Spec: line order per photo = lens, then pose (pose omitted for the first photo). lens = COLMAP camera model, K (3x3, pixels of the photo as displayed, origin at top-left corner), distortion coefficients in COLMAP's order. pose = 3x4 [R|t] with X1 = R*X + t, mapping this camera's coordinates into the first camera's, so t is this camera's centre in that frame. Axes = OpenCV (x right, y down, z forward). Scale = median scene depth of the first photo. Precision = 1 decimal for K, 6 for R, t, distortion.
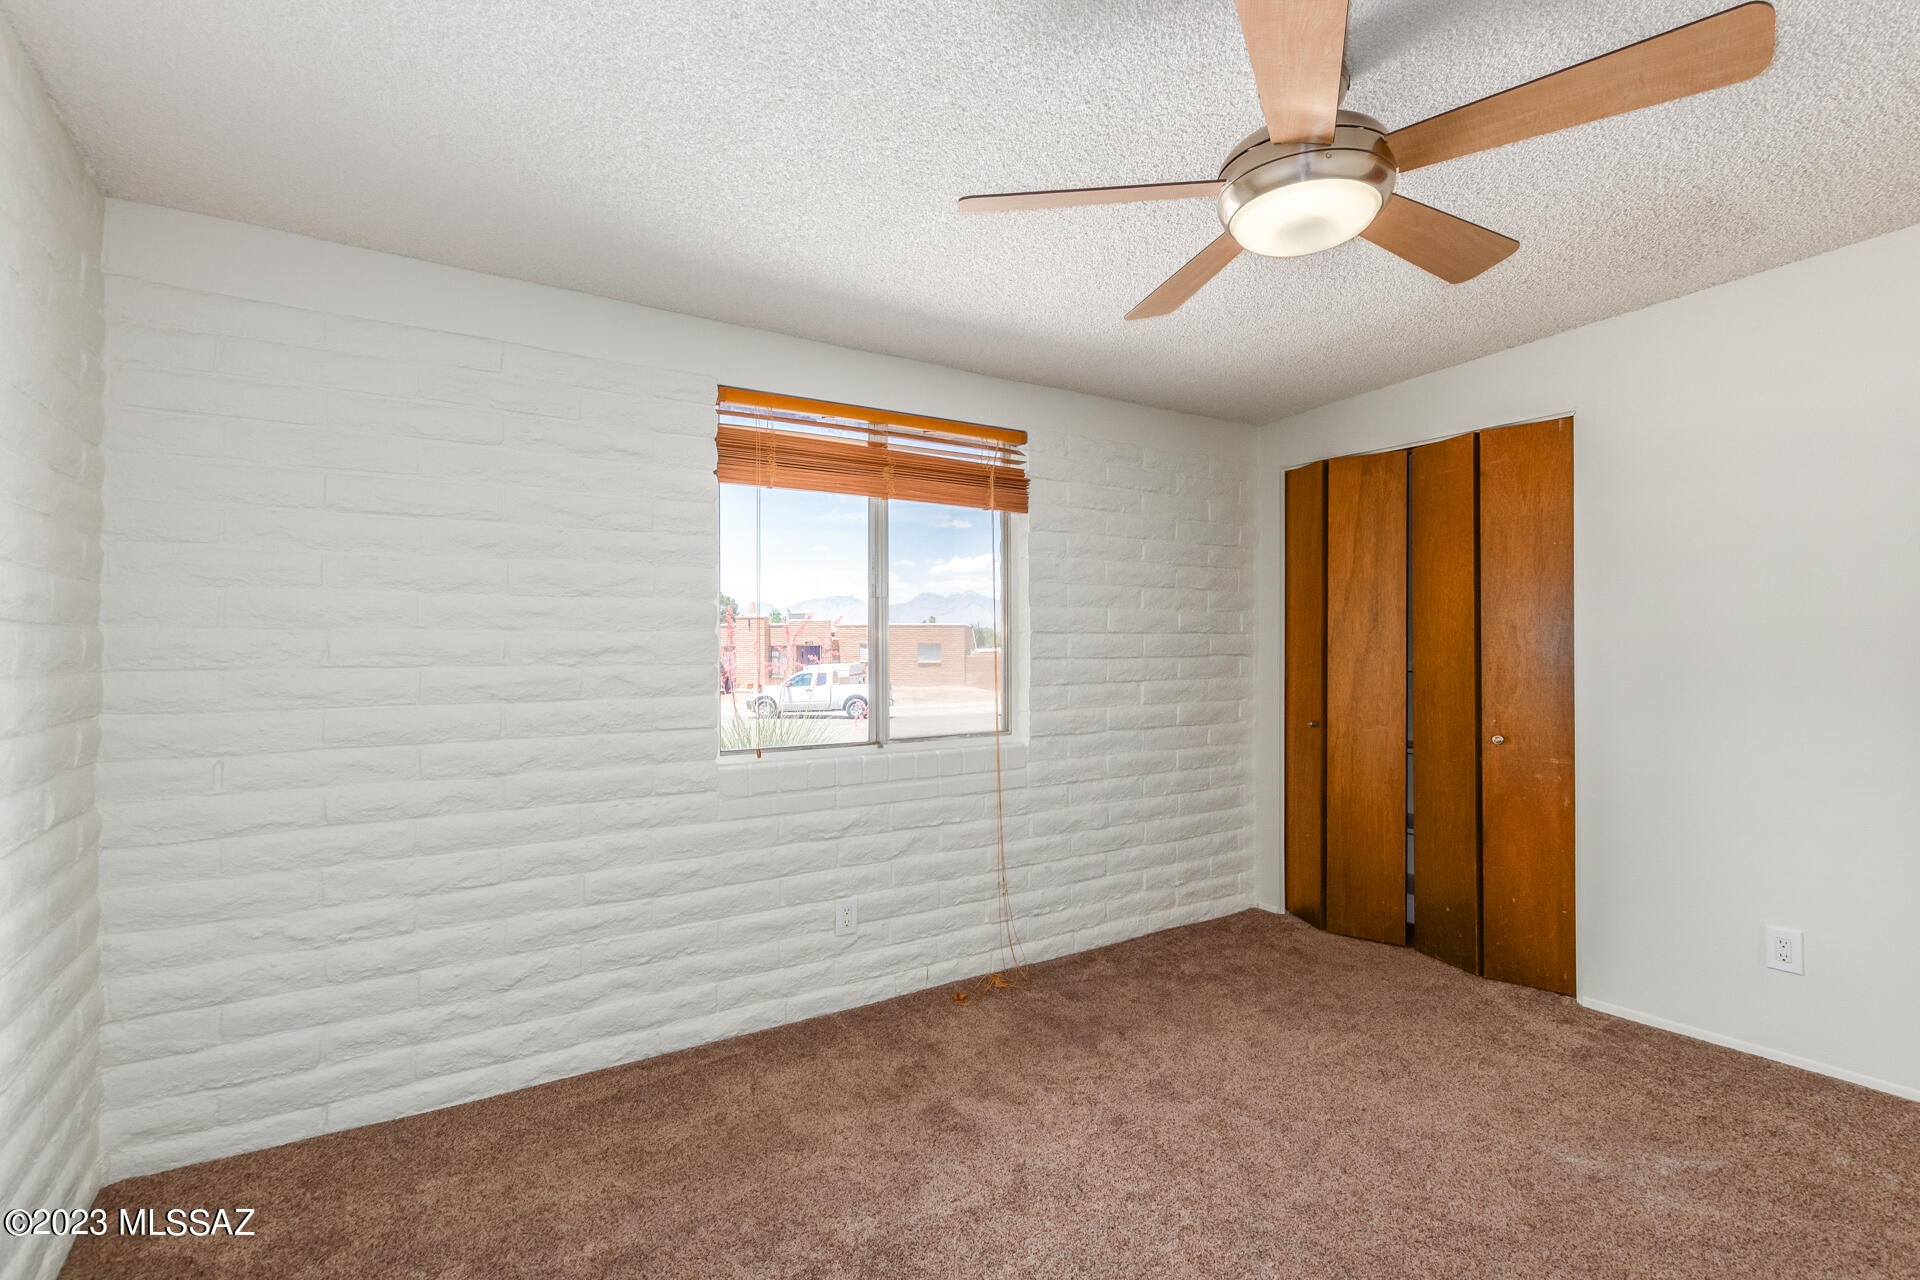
lens RADIAL K [[877.1, 0, 942.5], [0, 877.1, 642.2], [0, 0, 1]] dist [0.001590, -0.003475]
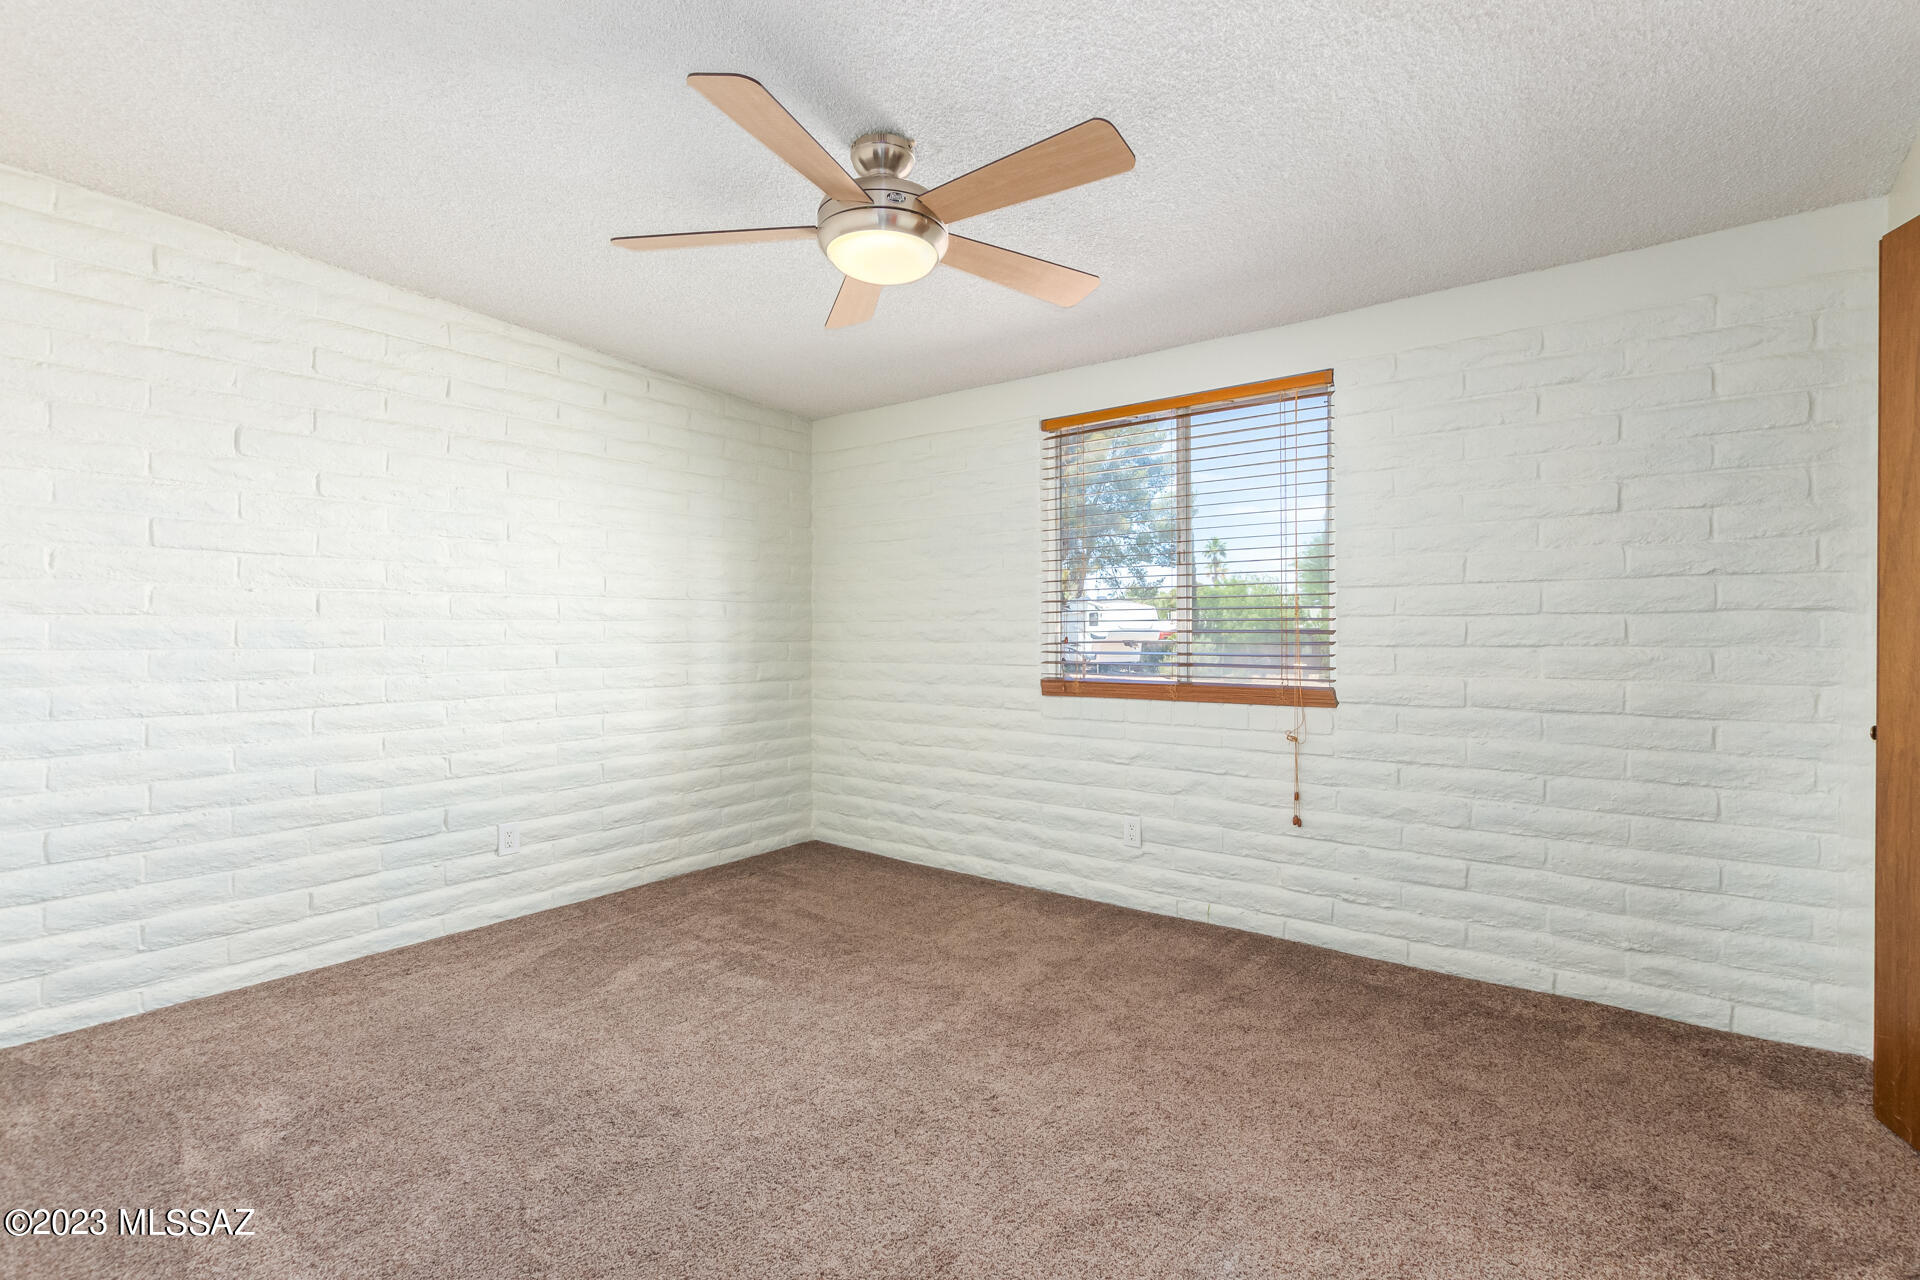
lens RADIAL K [[877.1, 0, 963.1], [0, 877.1, 622.7], [0, 0, 1]] dist [0.001590, -0.003475]
pose [[0.354669, -0.002990, -0.934987, 1.057824], [0.010138, 0.999948, 0.000648, 0.027096], [0.934937, -0.009709, 0.354681, 0.409816]]
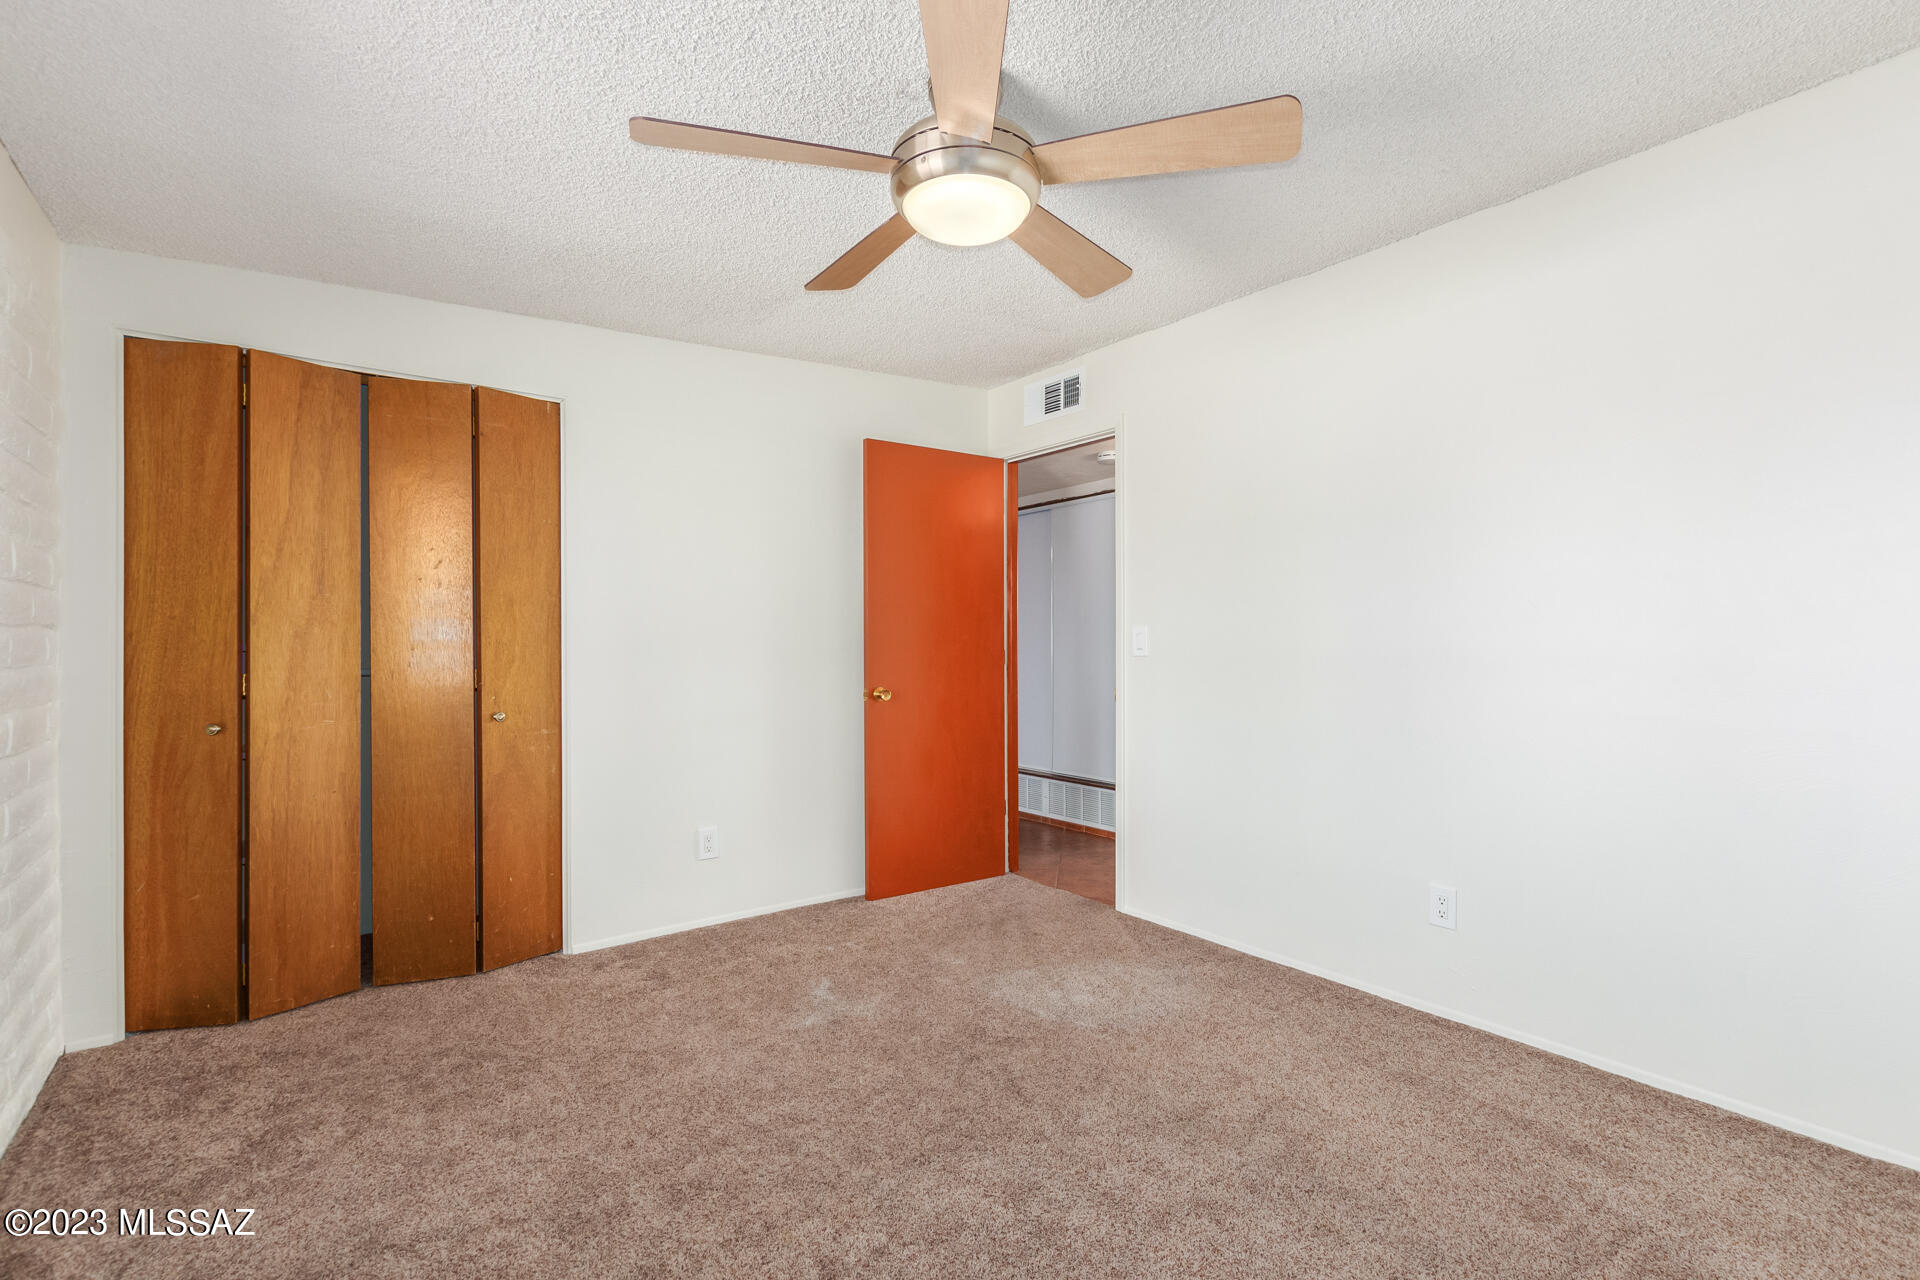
lens RADIAL K [[877.1, 0, 959.7], [0, 877.1, 650.5], [0, 0, 1]] dist [0.001590, -0.003475]
pose [[-0.077061, -0.001707, 0.997025, -0.433293], [-0.003081, 0.999994, 0.001474, 0.043343], [-0.997022, -0.002959, -0.077066, 0.693086]]
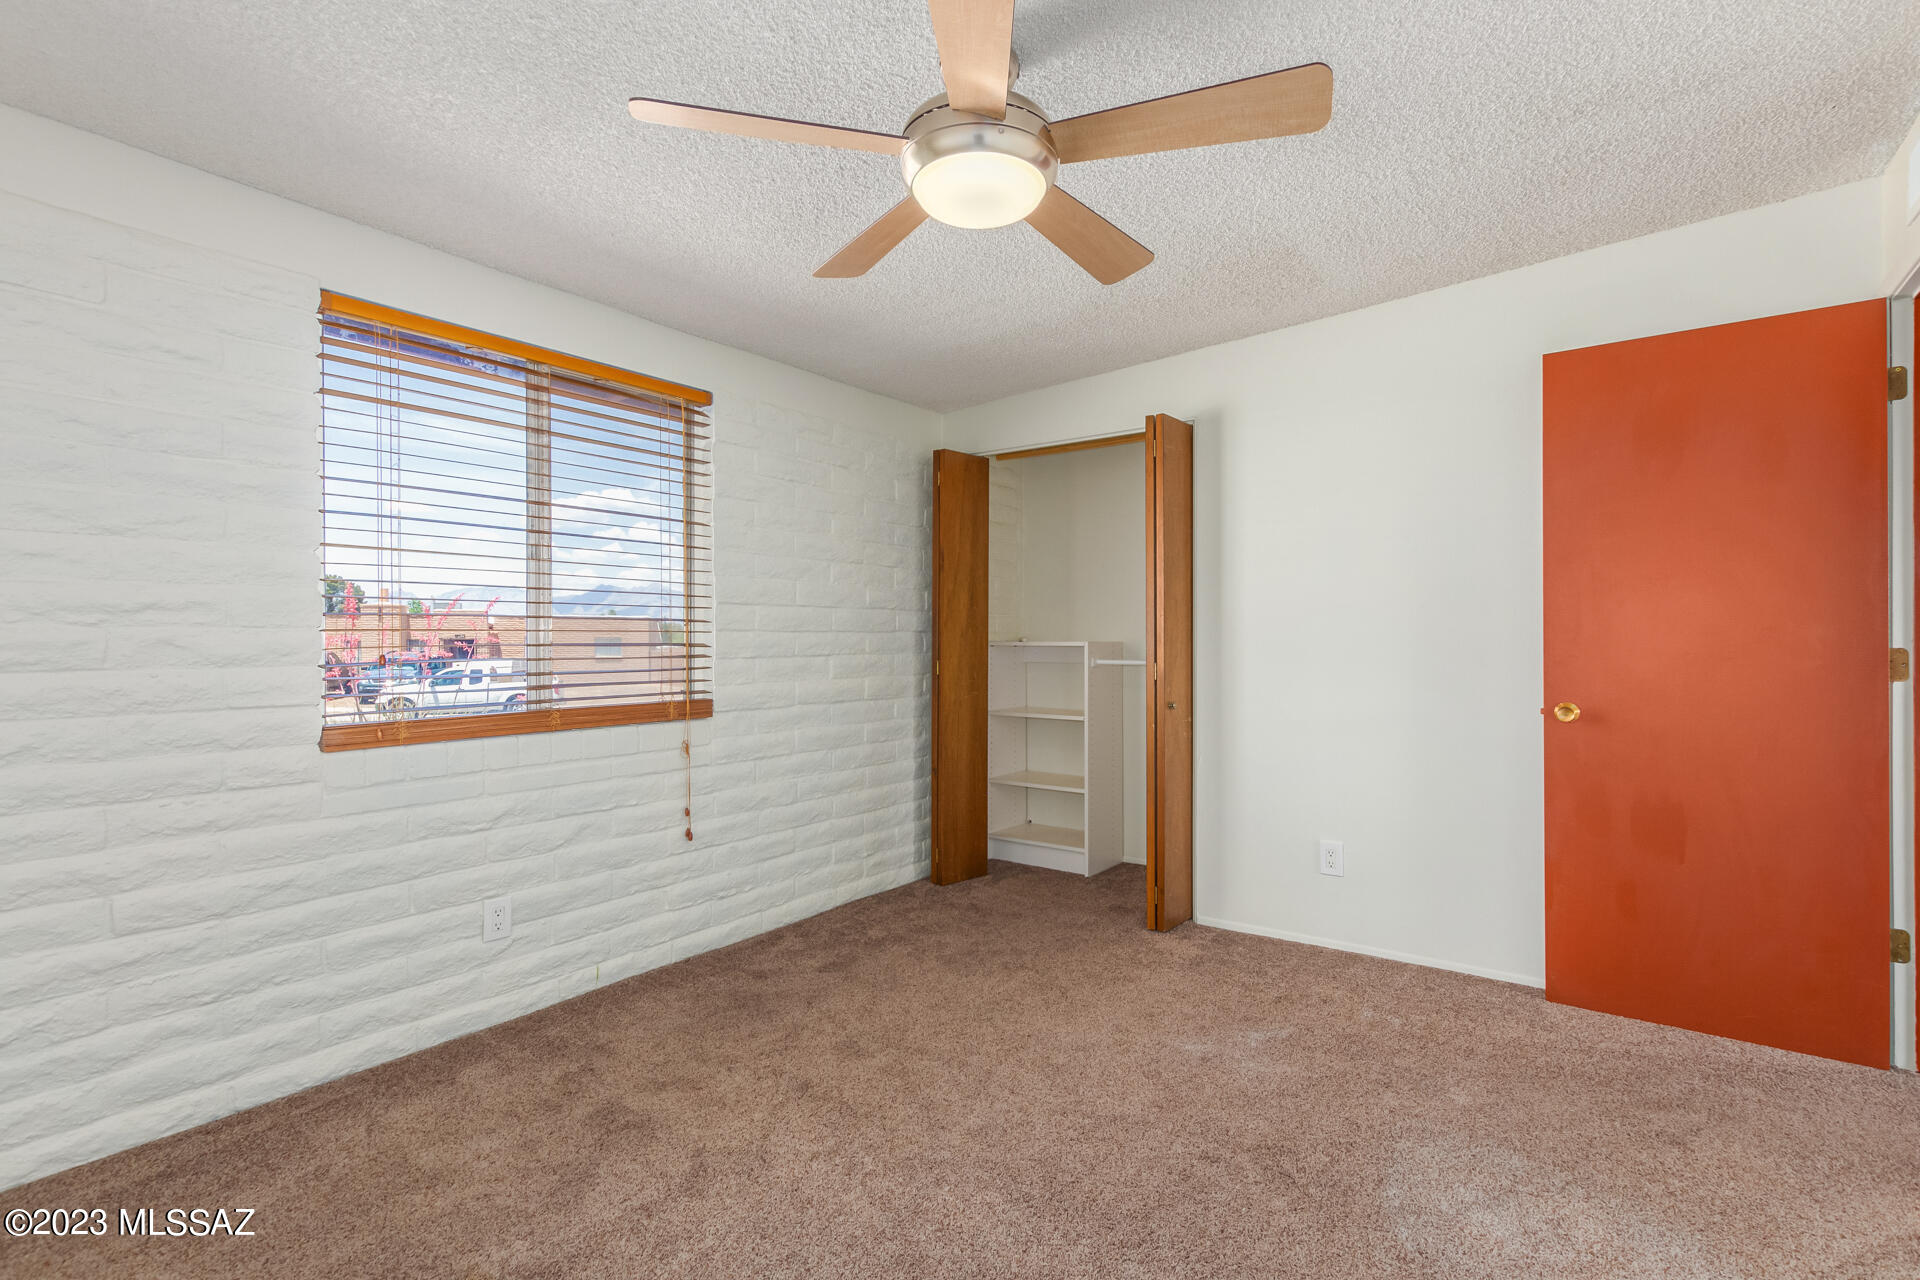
lens RADIAL K [[877.1, 0, 967.7], [0, 877.1, 641.9], [0, 0, 1]] dist [0.001590, -0.003475]
pose [[0.931104, 0.001443, 0.364751, 0.009580], [-0.003295, 0.999985, 0.004455, 0.034101], [-0.364739, -0.005349, 0.931094, 0.013069]]
